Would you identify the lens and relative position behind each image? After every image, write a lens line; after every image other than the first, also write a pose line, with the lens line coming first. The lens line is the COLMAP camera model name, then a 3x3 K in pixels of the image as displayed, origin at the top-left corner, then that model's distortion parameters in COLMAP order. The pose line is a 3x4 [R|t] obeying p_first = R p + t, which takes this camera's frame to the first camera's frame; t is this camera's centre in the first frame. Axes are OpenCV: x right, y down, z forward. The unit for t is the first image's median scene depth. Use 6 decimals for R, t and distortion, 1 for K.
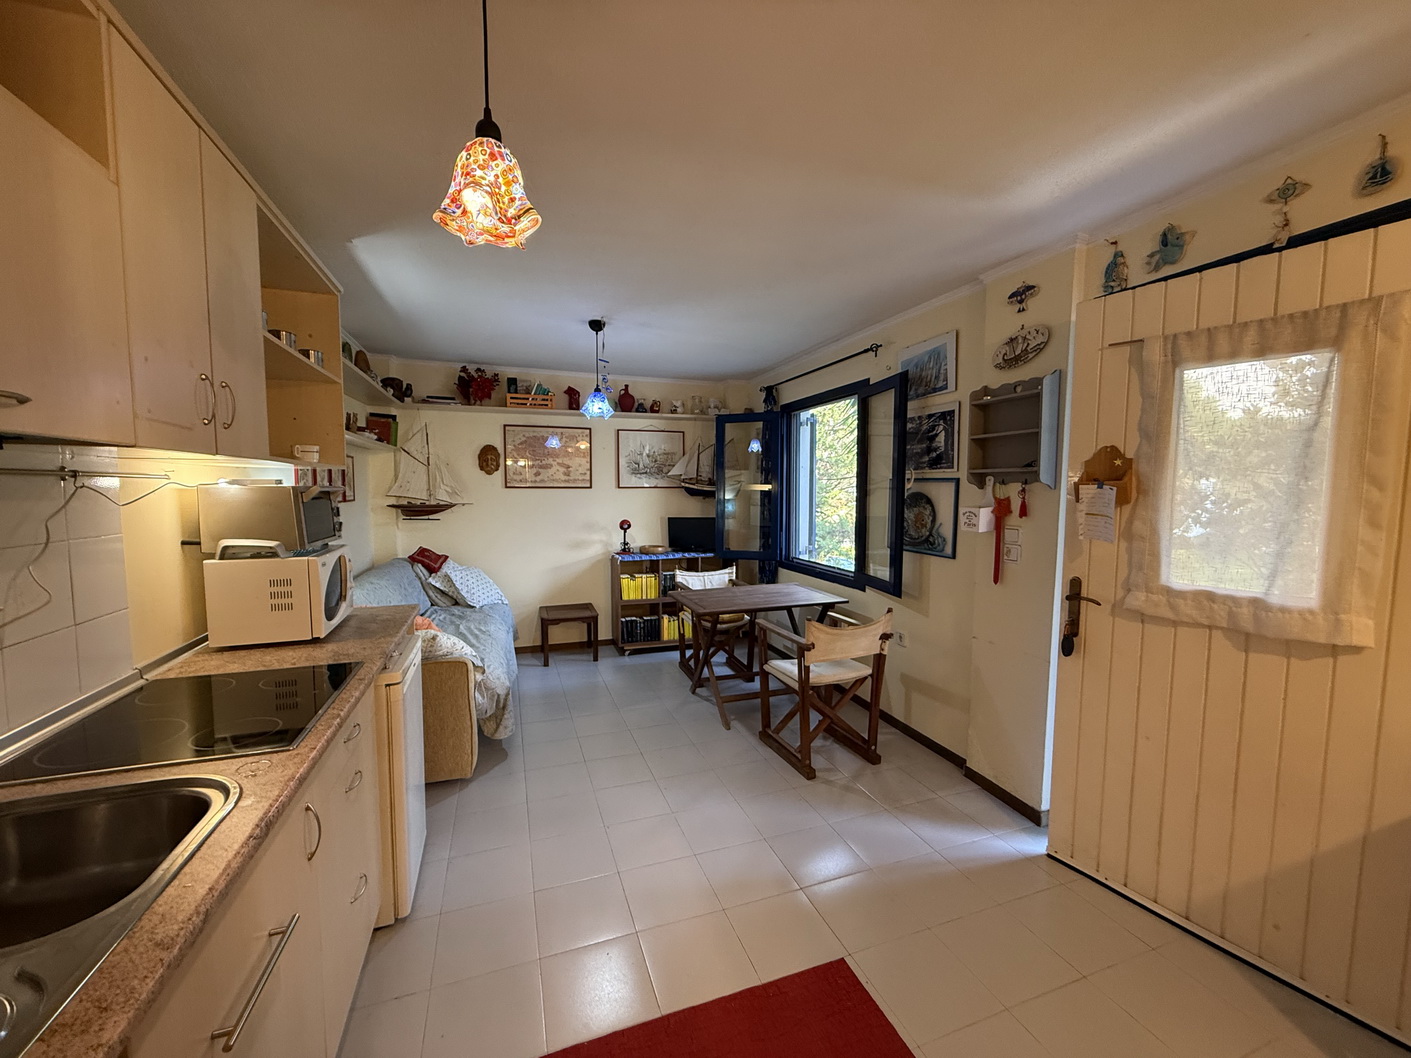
lens RADIAL K [[564.8, 0, 708.5], [0, 564.8, 529.0], [0, 0, 1]] dist [0.000109, 0.000007]
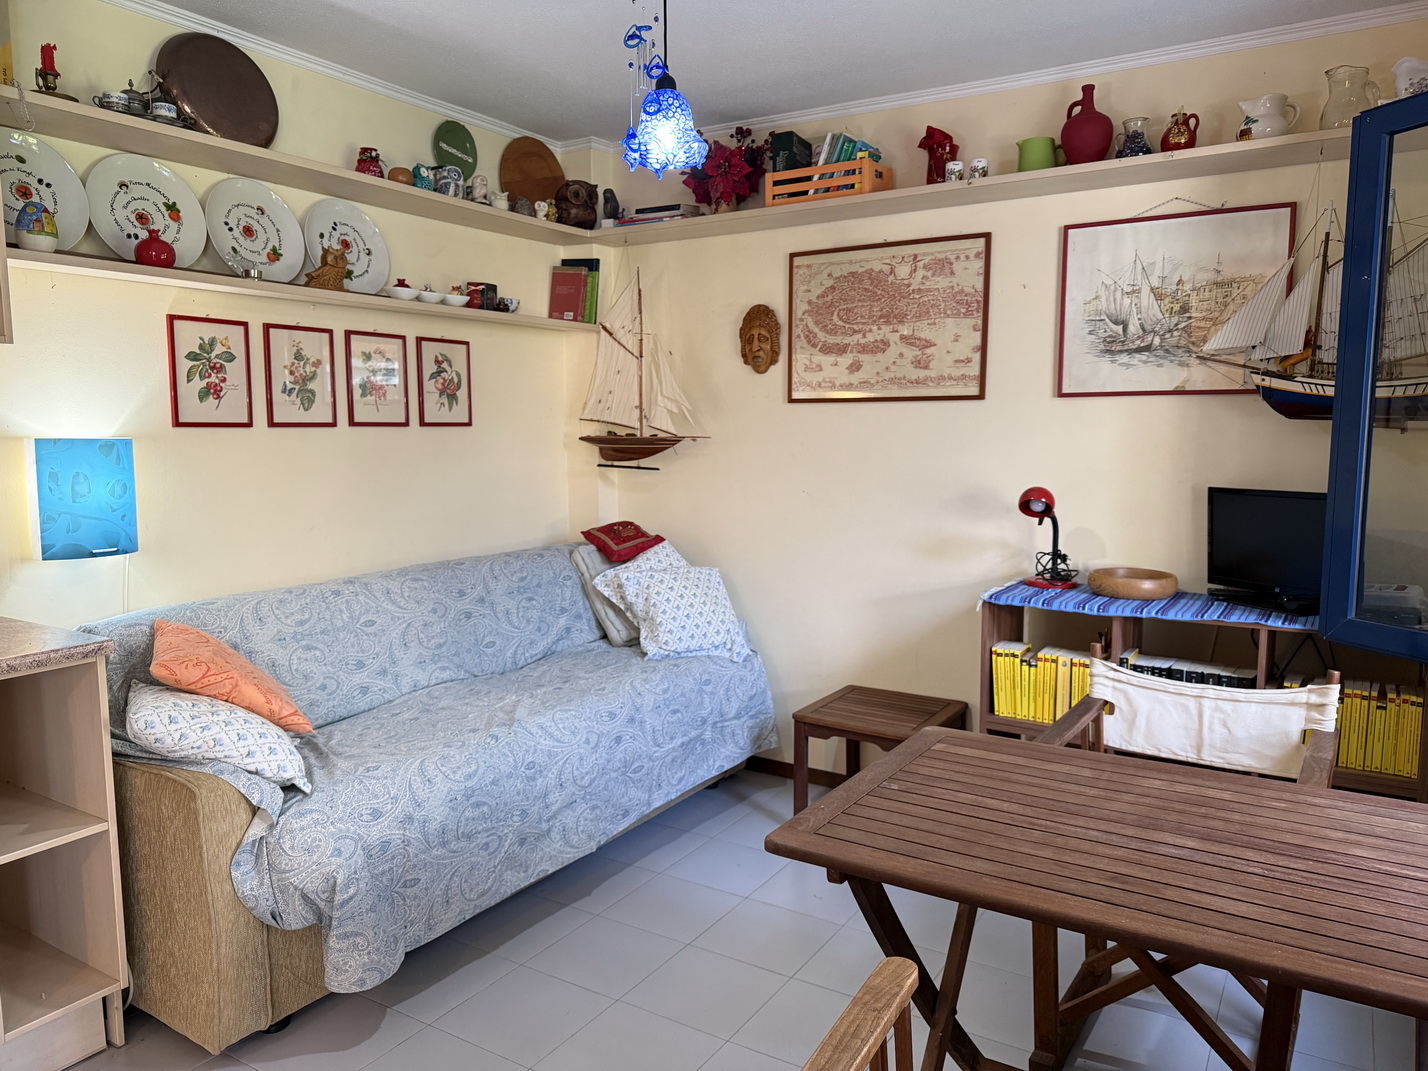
lens RADIAL K [[1012.4, 0, 718.2], [0, 1012.4, 545.0], [0, 0, 1]] dist [0.028198, -0.034489]
pose [[0.614798, 0.088430, -0.783712, 0.227302], [-0.056158, 0.996080, 0.068338, -0.013209], [0.786683, 0.001998, 0.617354, 0.476834]]
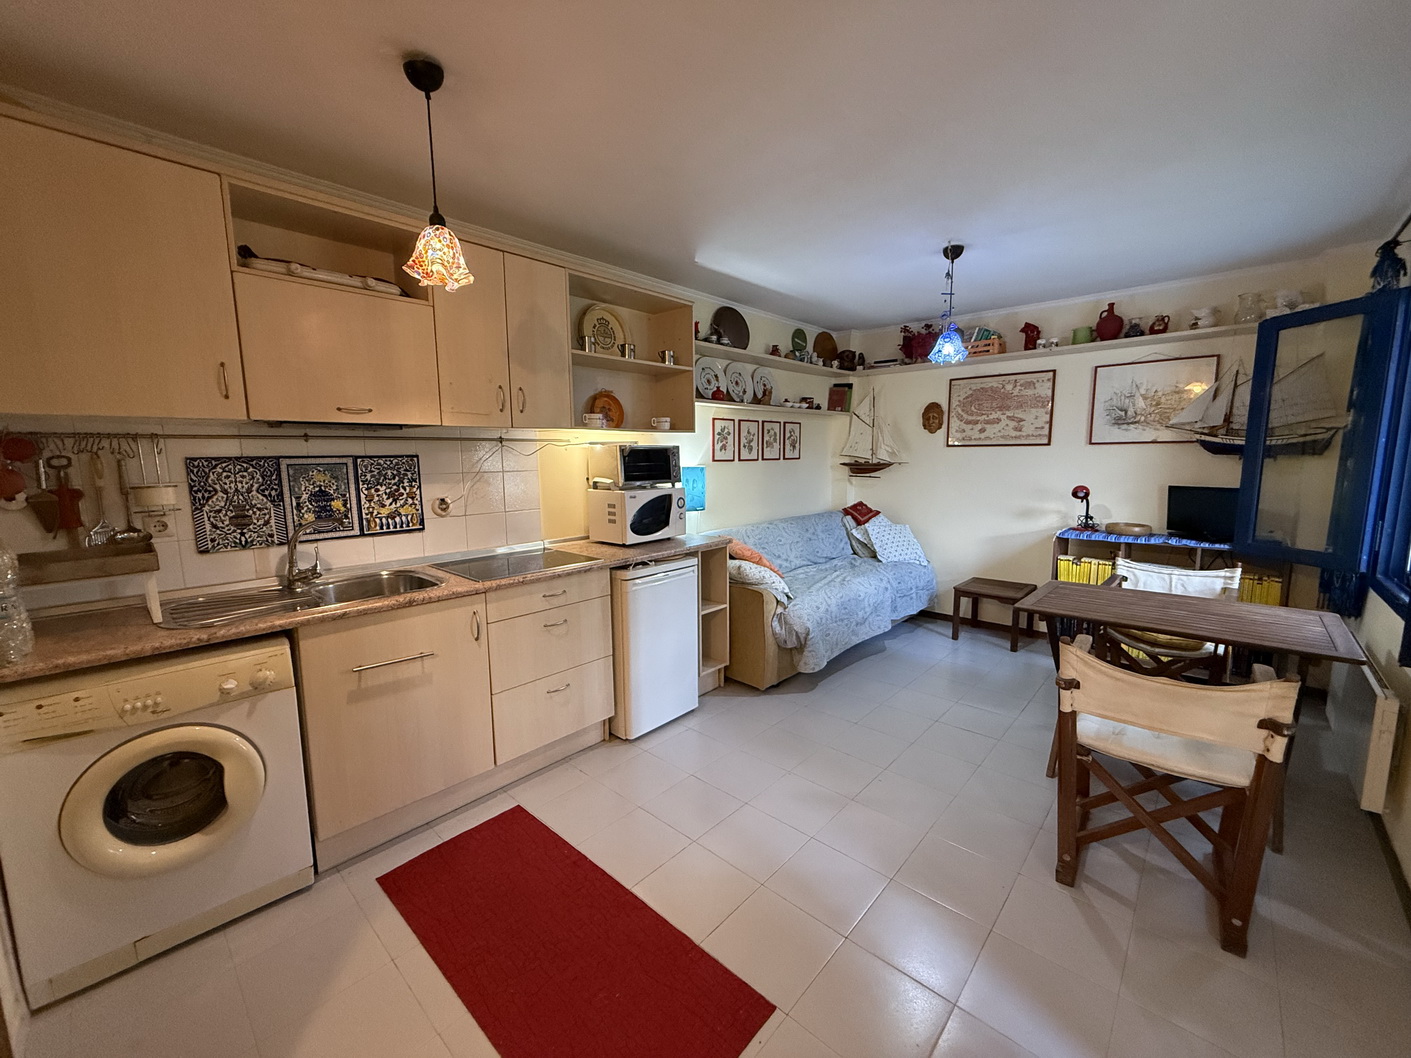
lens RADIAL K [[564.8, 0, 699.6], [0, 564.8, 530.0], [0, 0, 1]] dist [0.000109, 0.000007]
pose [[0.453121, 0.111172, -0.884490, 0.311246], [-0.054874, 0.993790, 0.096798, -0.002374], [0.889759, 0.004674, 0.456408, 0.193551]]
